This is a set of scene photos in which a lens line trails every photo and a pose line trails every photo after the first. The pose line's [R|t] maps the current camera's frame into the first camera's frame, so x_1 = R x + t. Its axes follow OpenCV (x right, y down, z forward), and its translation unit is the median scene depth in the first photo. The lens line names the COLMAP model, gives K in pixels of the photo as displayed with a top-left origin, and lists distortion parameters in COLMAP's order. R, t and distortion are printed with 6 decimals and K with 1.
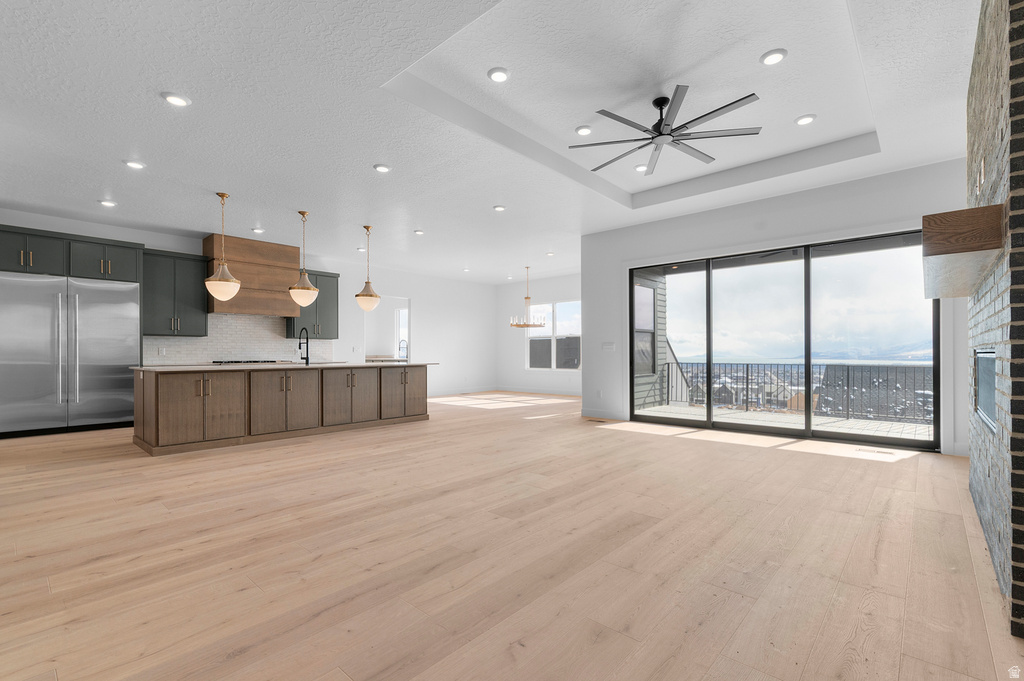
lens RADIAL K [[461.7, 0, 525.0], [0, 461.7, 355.8], [0, 0, 1]] dist [-0.000719, -0.000500]
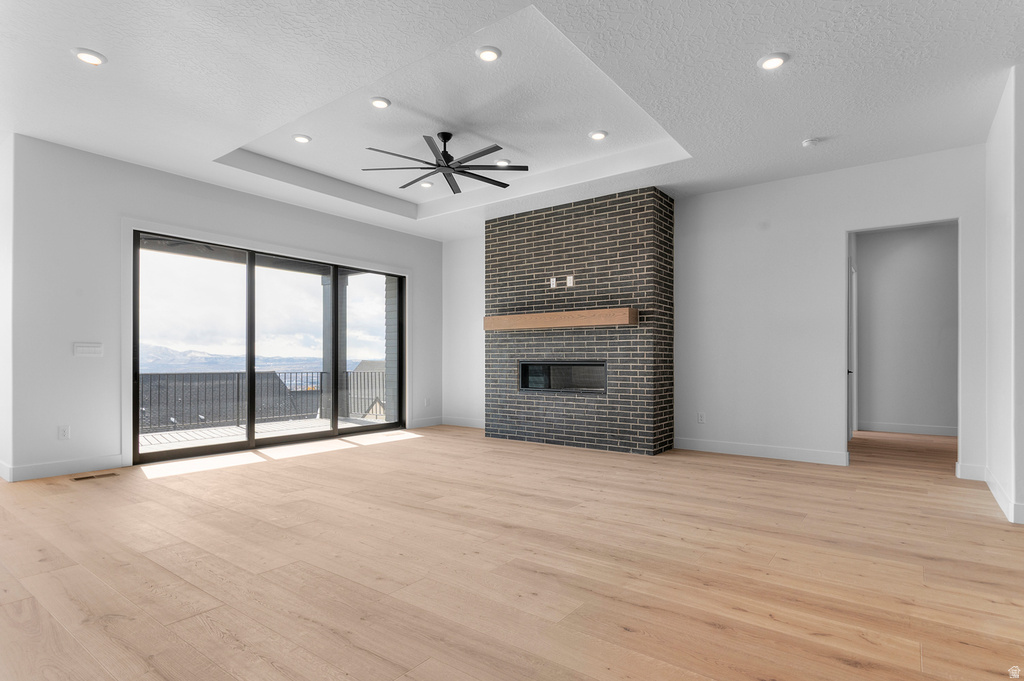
lens RADIAL K [[533.4, 0, 521.4], [0, 533.4, 346.0], [0, 0, 1]] dist [-0.002585, 0.000264]
pose [[-0.091458, 0.029481, 0.995372, -1.360758], [0.004350, 0.999564, -0.029206, -0.003313], [-0.995799, 0.001659, -0.091546, 1.268159]]
